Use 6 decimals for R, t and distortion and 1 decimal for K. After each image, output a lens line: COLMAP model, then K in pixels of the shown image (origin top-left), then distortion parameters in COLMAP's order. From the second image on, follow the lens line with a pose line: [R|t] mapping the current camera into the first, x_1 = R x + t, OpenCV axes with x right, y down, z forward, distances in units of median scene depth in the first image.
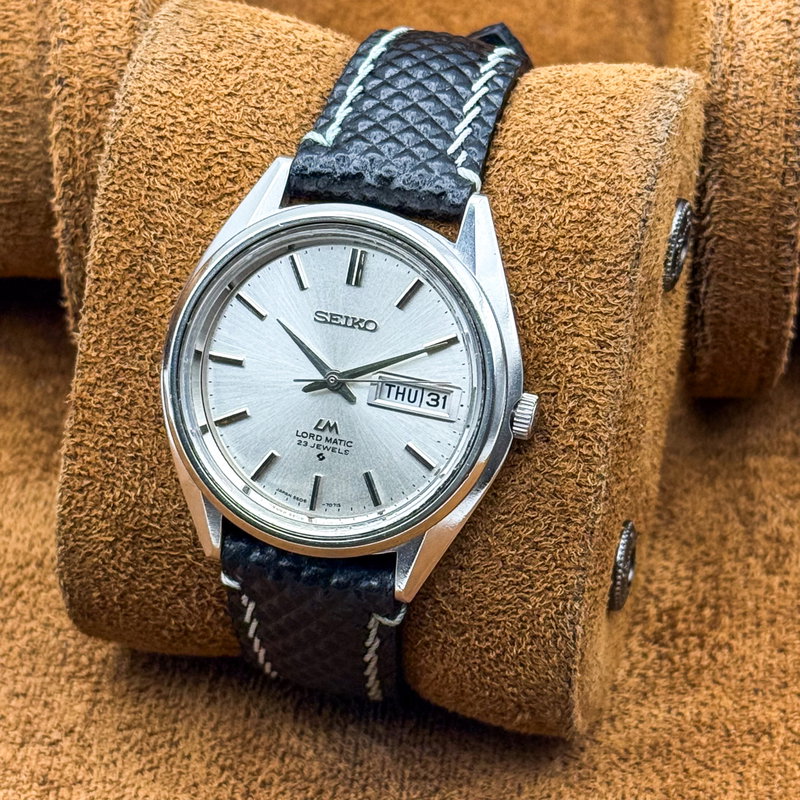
lens RADIAL K [[2741.8, 0, 400.0], [0, 2741.8, 400.0], [0, 0, 1]] dist [0.029963, -1.655249]
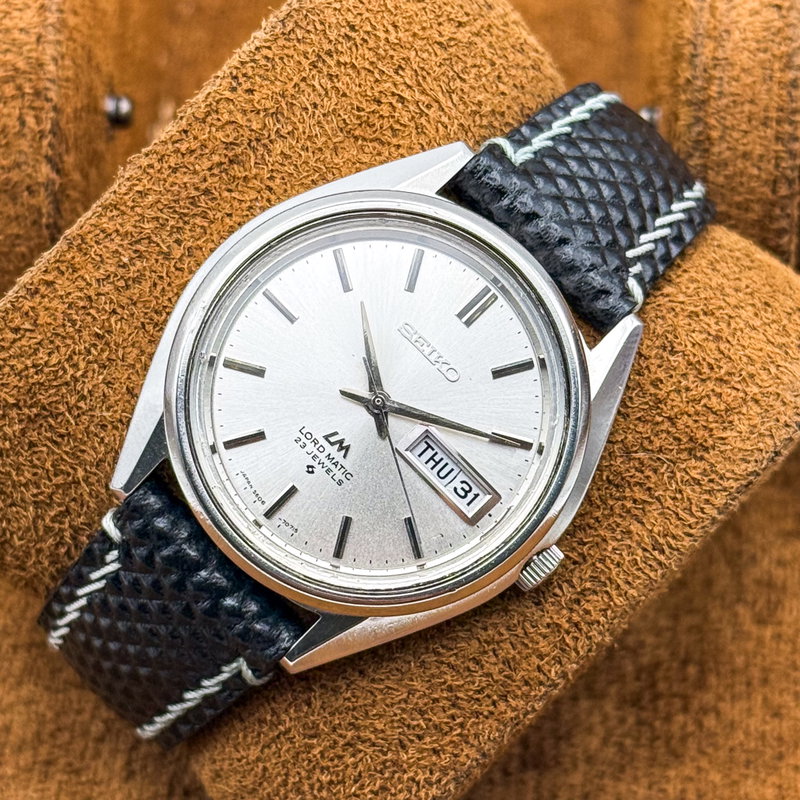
lens RADIAL K [[2741.8, 0, 400.0], [0, 2741.8, 400.0], [0, 0, 1]] dist [0.029963, -1.655249]
pose [[0.801281, 0.565598, 0.195060, -0.175571], [-0.556403, 0.824309, -0.104546, 0.073037], [-0.219921, -0.024762, 0.975203, 0.186753]]
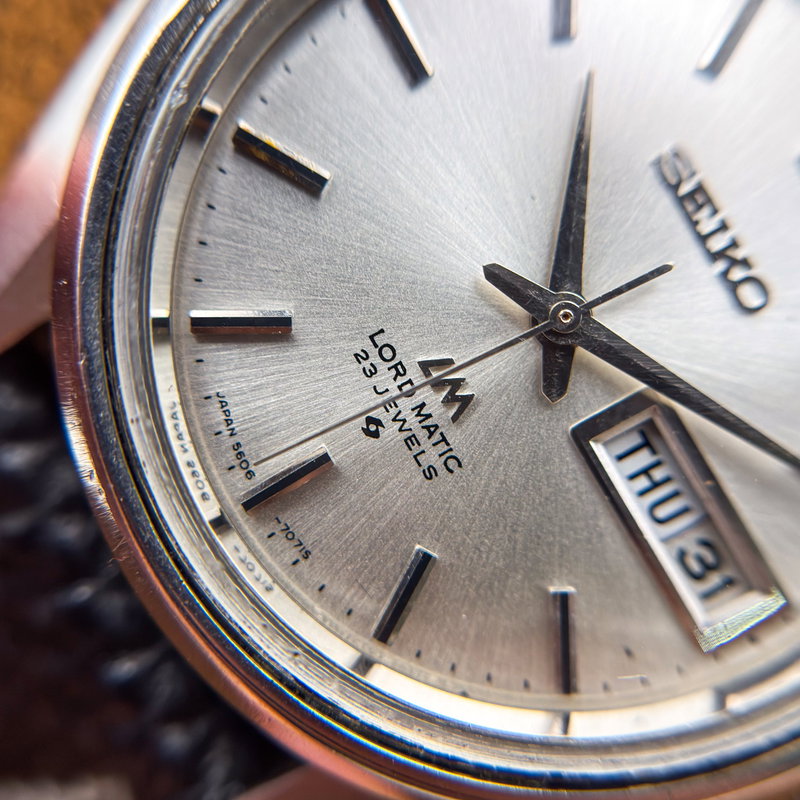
lens RADIAL K [[929.8, 0, 402.6], [0, 929.8, 361.6], [0, 0, 1]] dist [0.259934, 0.017200]
pose [[0.642302, 0.731453, 0.228965, -0.059538], [-0.746960, 0.664326, -0.026859, 0.014991], [-0.171753, -0.153776, 0.973064, 0.860028]]
